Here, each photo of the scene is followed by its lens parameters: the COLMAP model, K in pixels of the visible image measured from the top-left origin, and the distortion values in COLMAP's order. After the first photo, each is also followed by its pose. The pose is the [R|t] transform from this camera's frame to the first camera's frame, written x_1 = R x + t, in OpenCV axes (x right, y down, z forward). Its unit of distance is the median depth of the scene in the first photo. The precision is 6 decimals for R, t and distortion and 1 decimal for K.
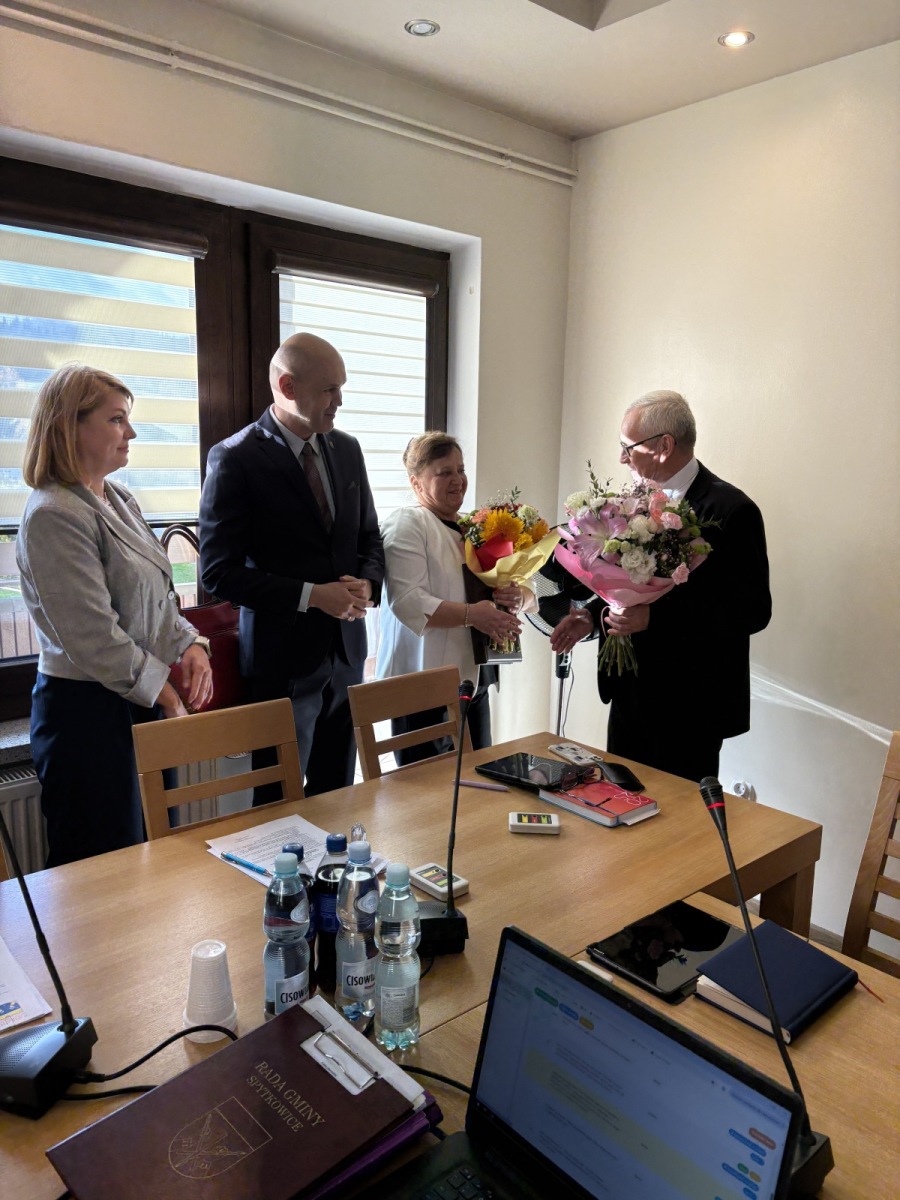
lens RADIAL K [[904.2, 0, 455.8], [0, 904.2, 604.7], [0, 0, 1]] dist [0.030579, -0.010585]
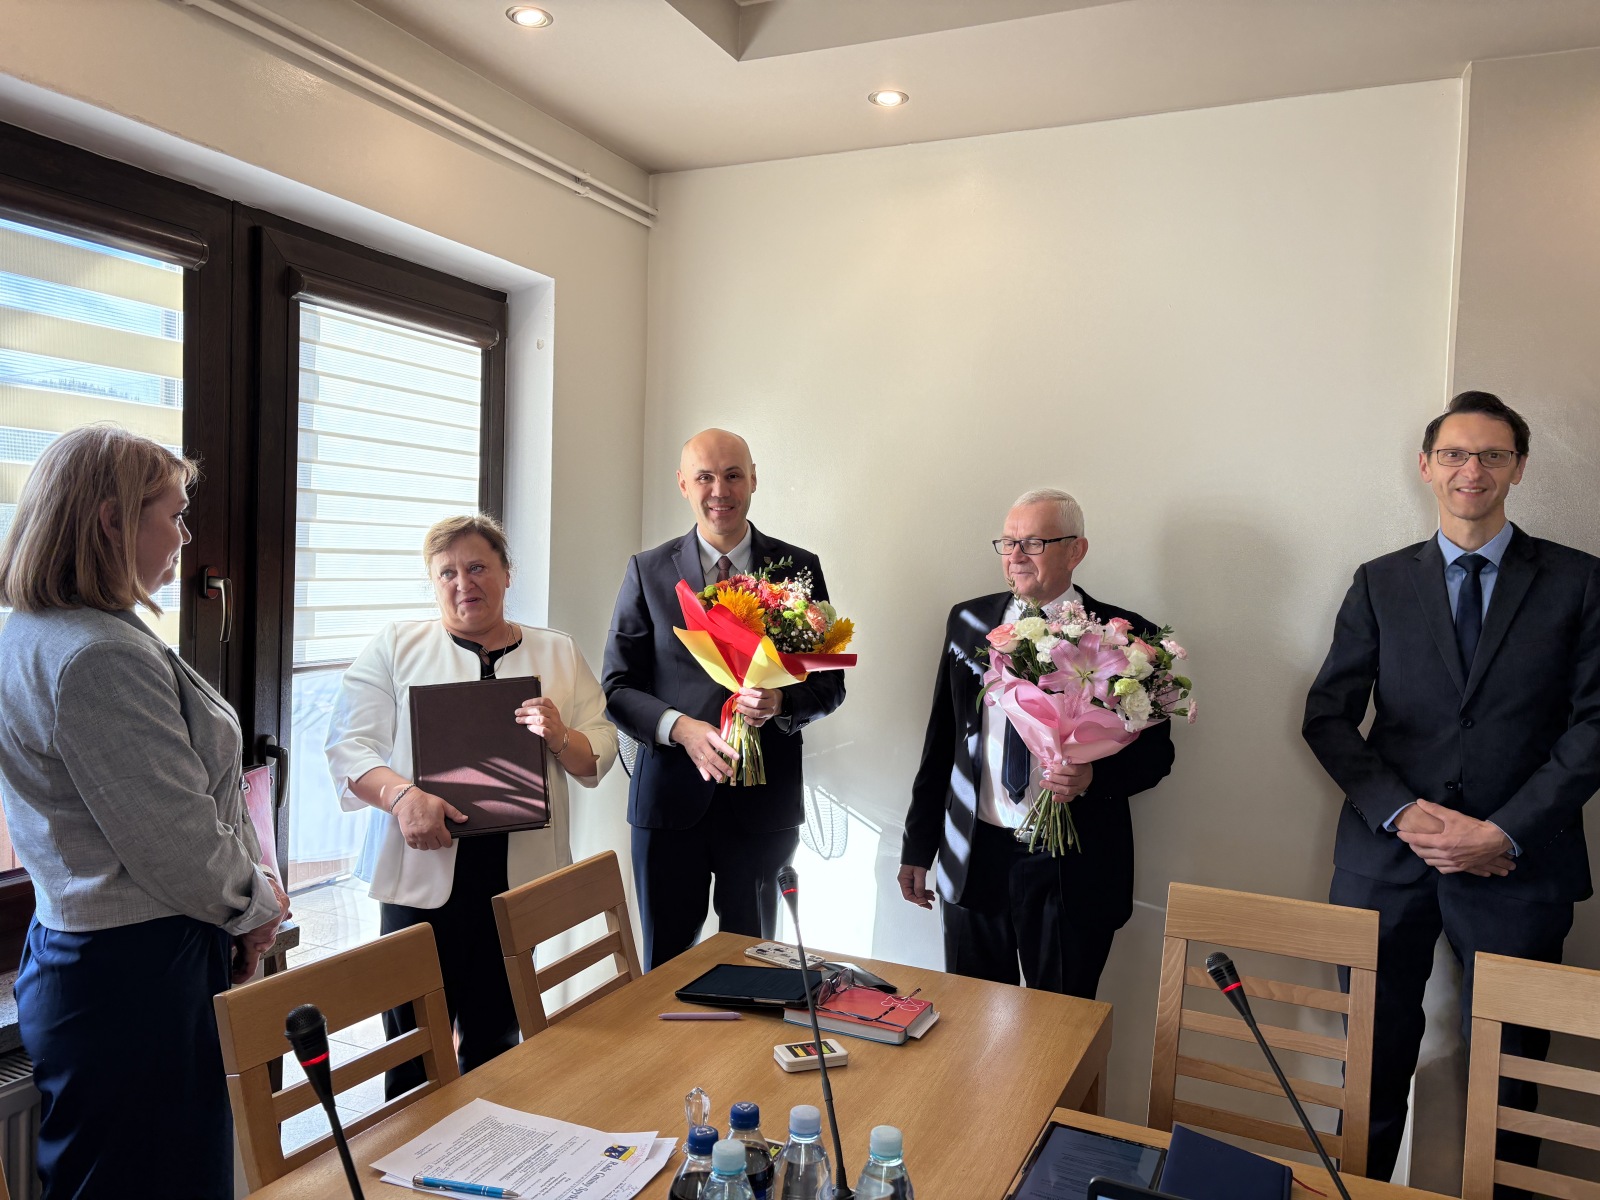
lens RADIAL K [[1205.6, 0, 802.7], [0, 1205.6, 601.3], [0, 0, 1]] dist [0.030579, -0.010585]
pose [[0.914830, -0.005705, 0.403800, -0.308914], [0.055278, 0.992258, -0.111216, -0.018659], [-0.400039, 0.124065, 0.908062, 0.048924]]
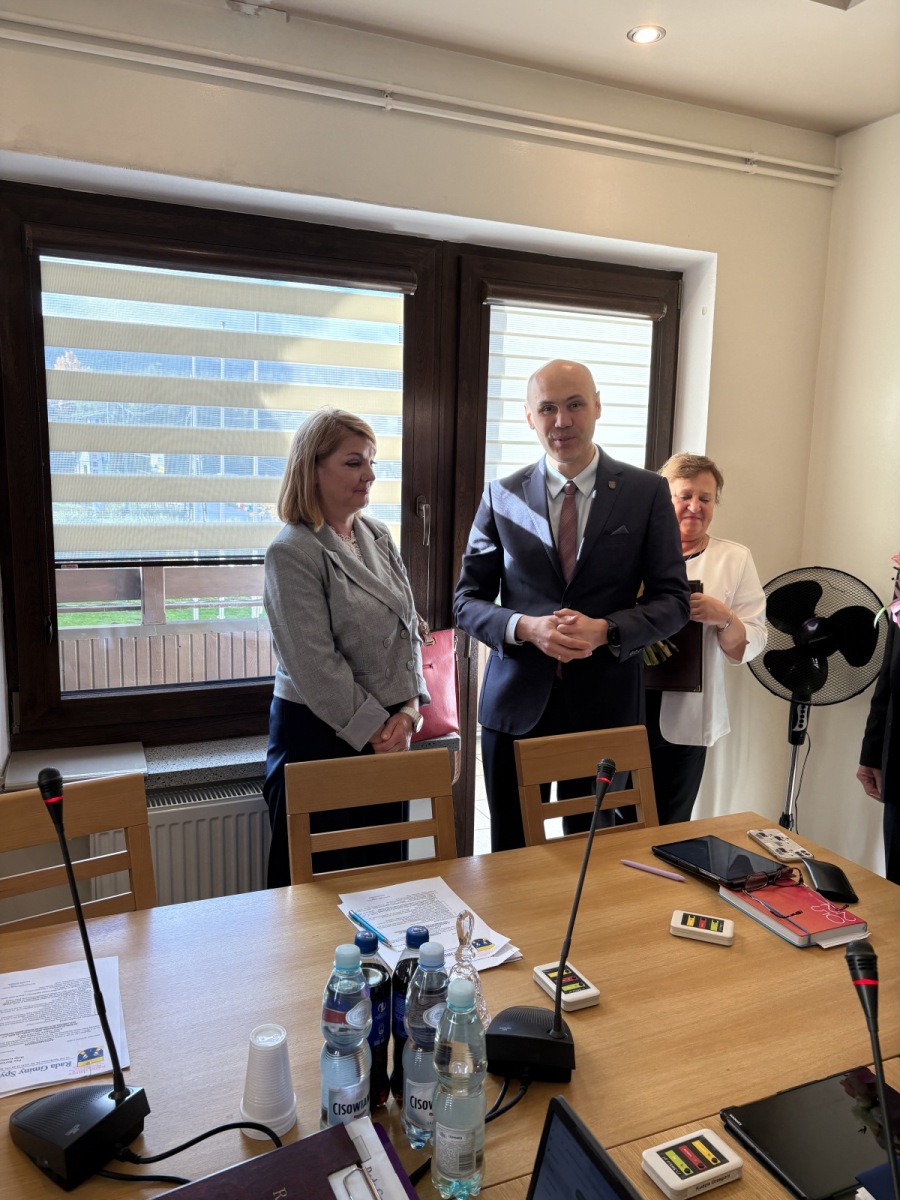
lens RADIAL K [[904.2, 0, 441.4], [0, 904.2, 603.9], [0, 0, 1]] dist [0.030579, -0.010585]
pose [[0.950402, 0.046729, -0.307494, 0.098637], [-0.055416, 0.998271, -0.019575, -0.031277], [0.306048, 0.035644, 0.951349, 0.097355]]
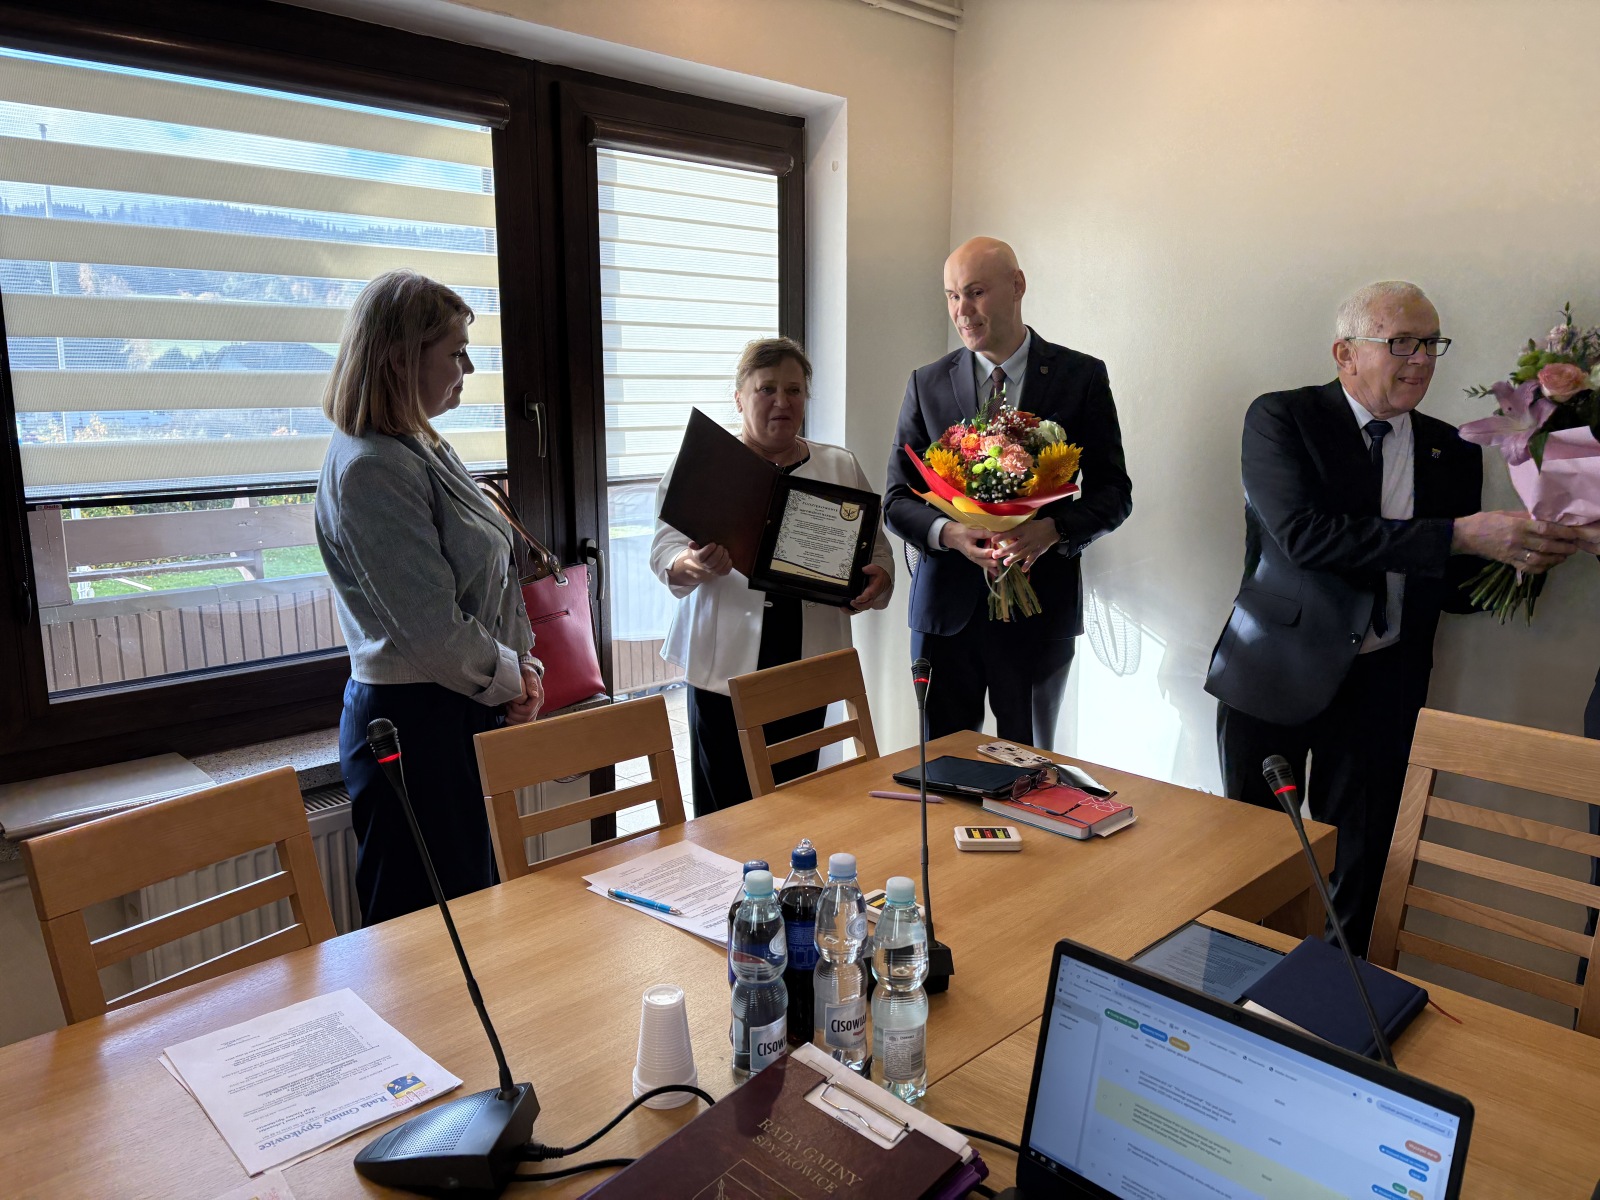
lens RADIAL K [[1205.6, 0, 812.1], [0, 1205.6, 592.4], [0, 0, 1]] dist [0.030579, -0.010585]
pose [[0.997882, -0.030698, 0.057351, -0.117728], [0.030227, 0.999502, 0.009059, 0.009995], [-0.057600, -0.007306, 0.998313, -0.047944]]
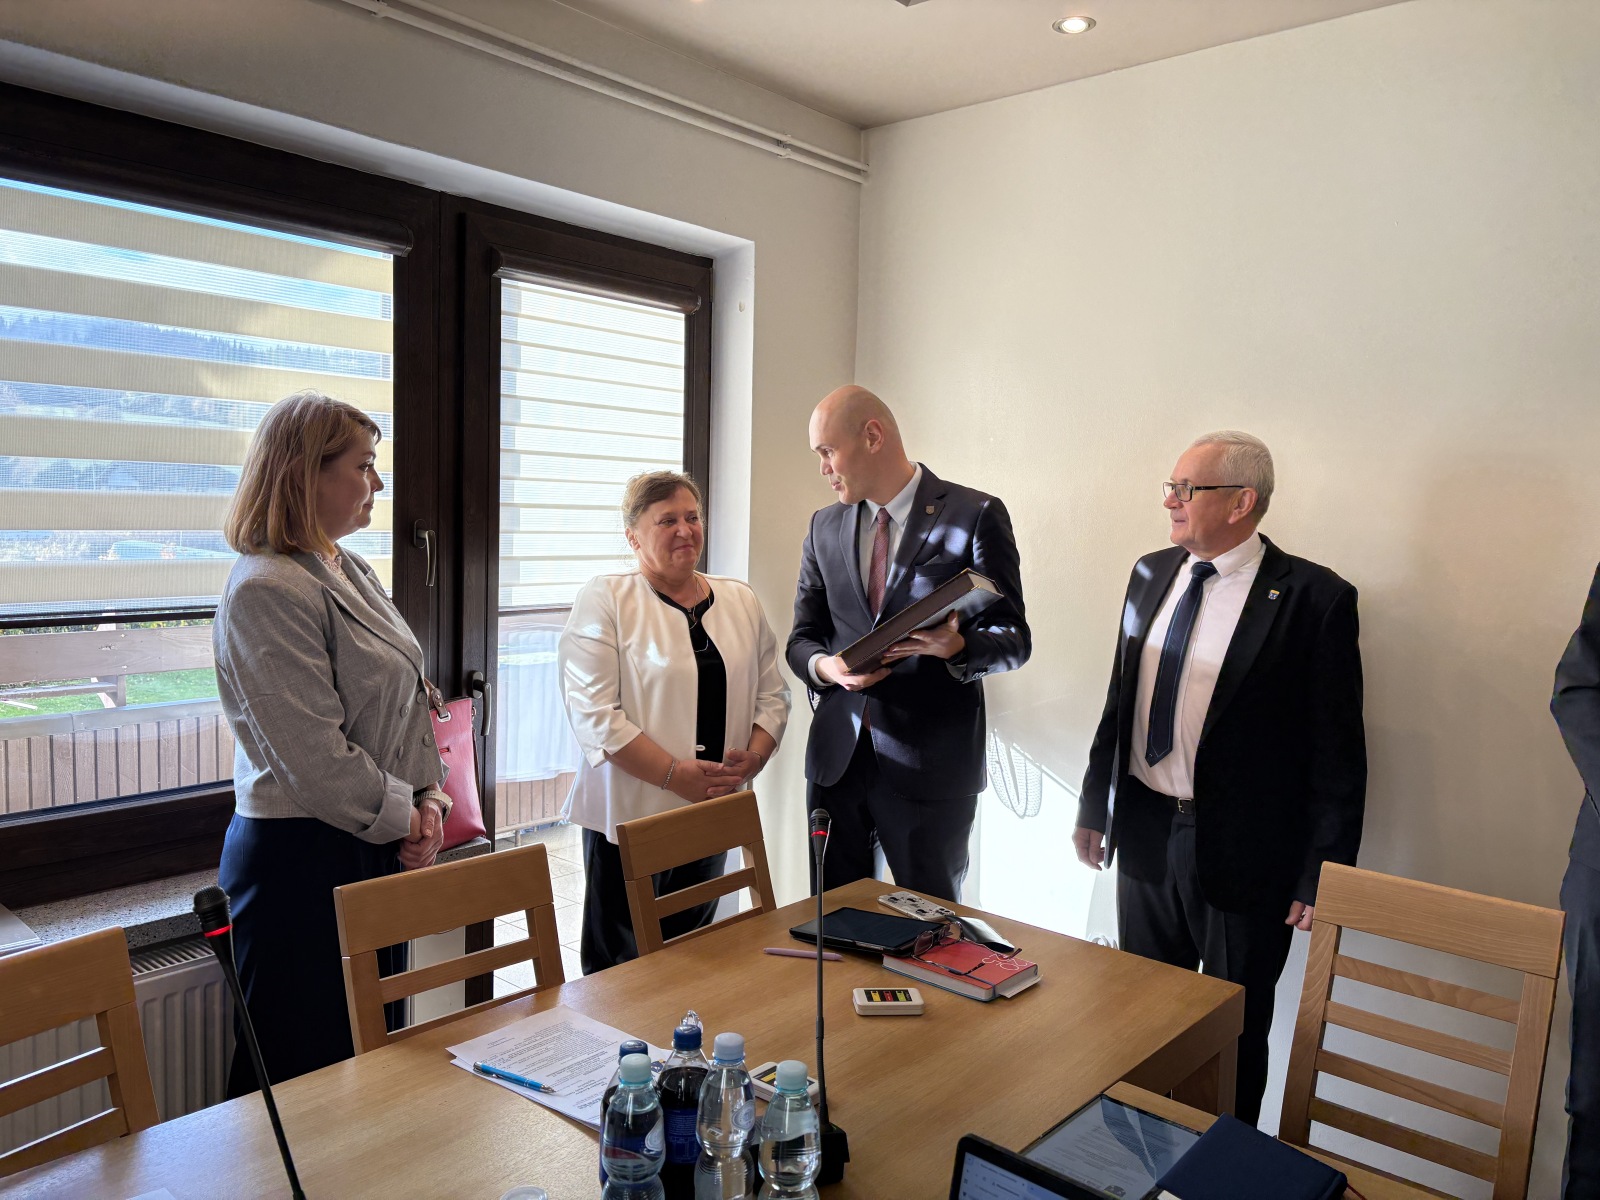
lens RADIAL K [[1205.6, 0, 806.4], [0, 1205.6, 595.8], [0, 0, 1]] dist [0.030579, -0.010585]
pose [[0.991078, -0.003051, 0.133251, -0.109358], [0.015603, 0.995520, -0.093254, -0.001260], [-0.132369, 0.094501, 0.986685, -0.013354]]
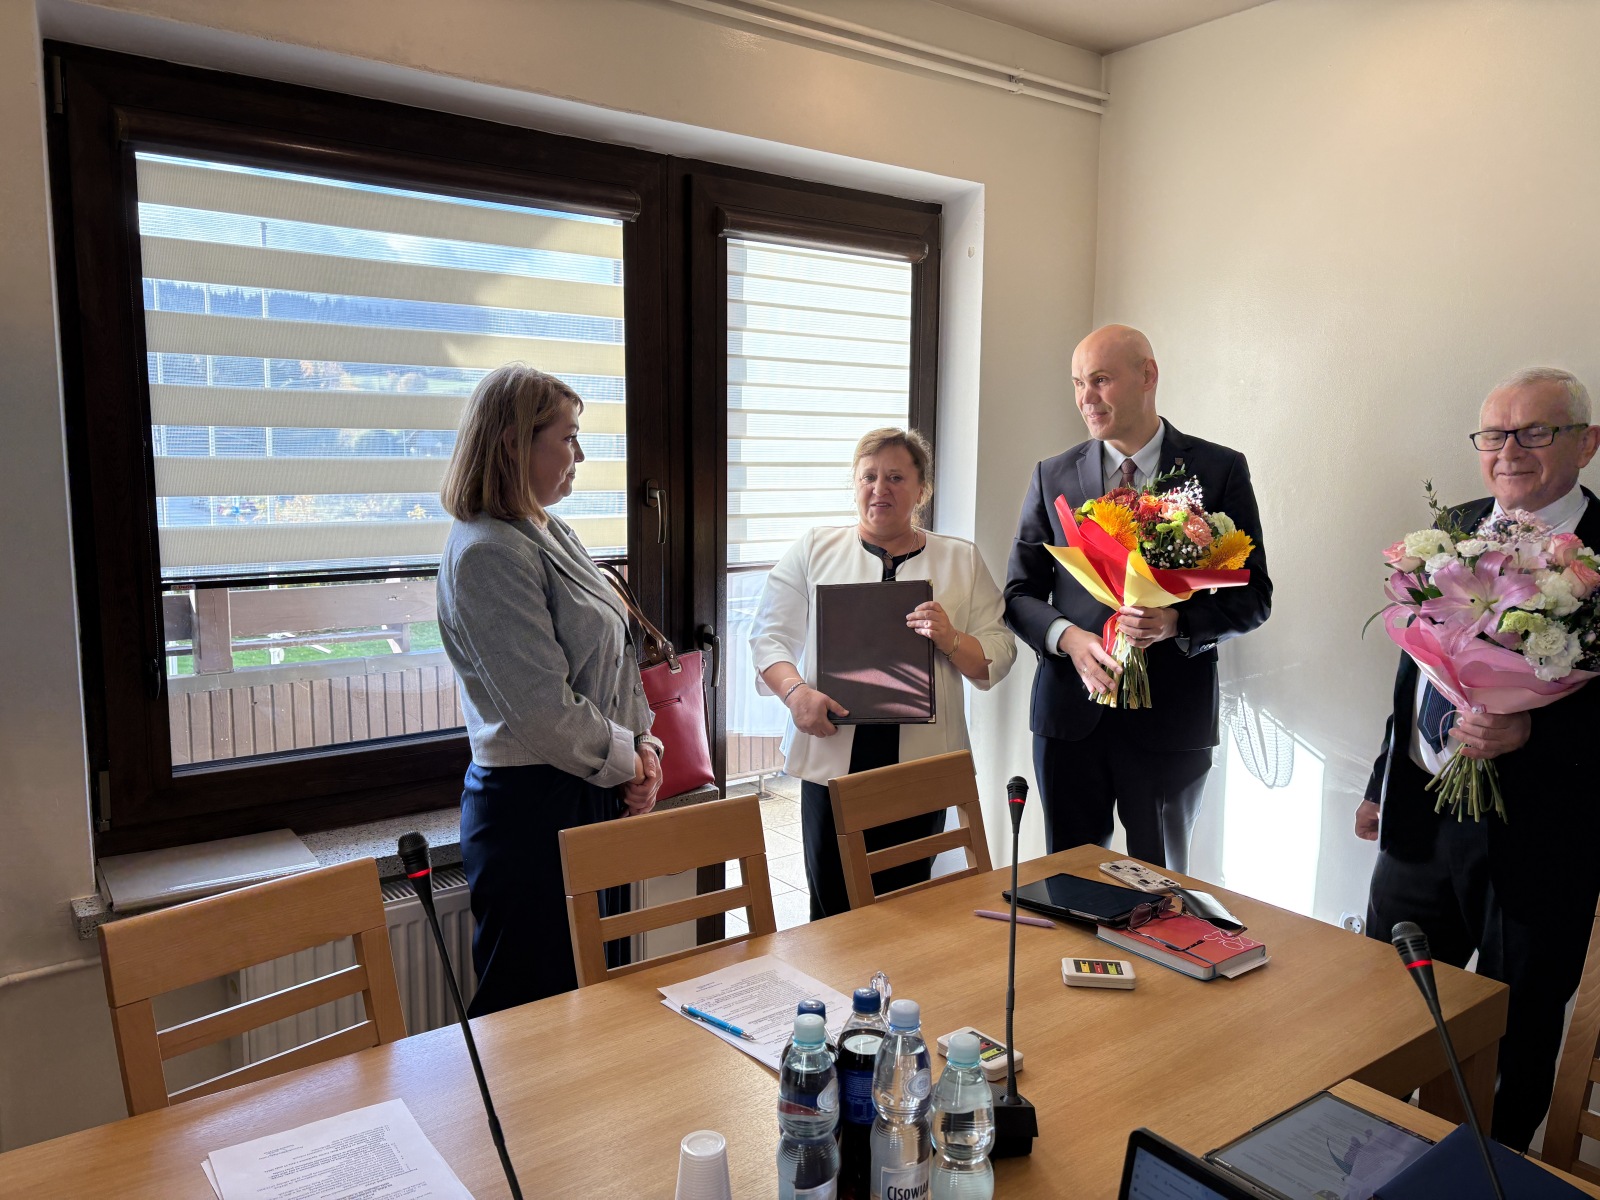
lens RADIAL K [[1205.6, 0, 814.9], [0, 1205.6, 598.9], [0, 0, 1]] dist [0.030579, -0.010585]
pose [[0.997415, -0.002658, -0.071812, -0.067198], [-0.001020, 0.998691, -0.051133, -0.008852], [0.071853, 0.051074, 0.996107, -0.000818]]
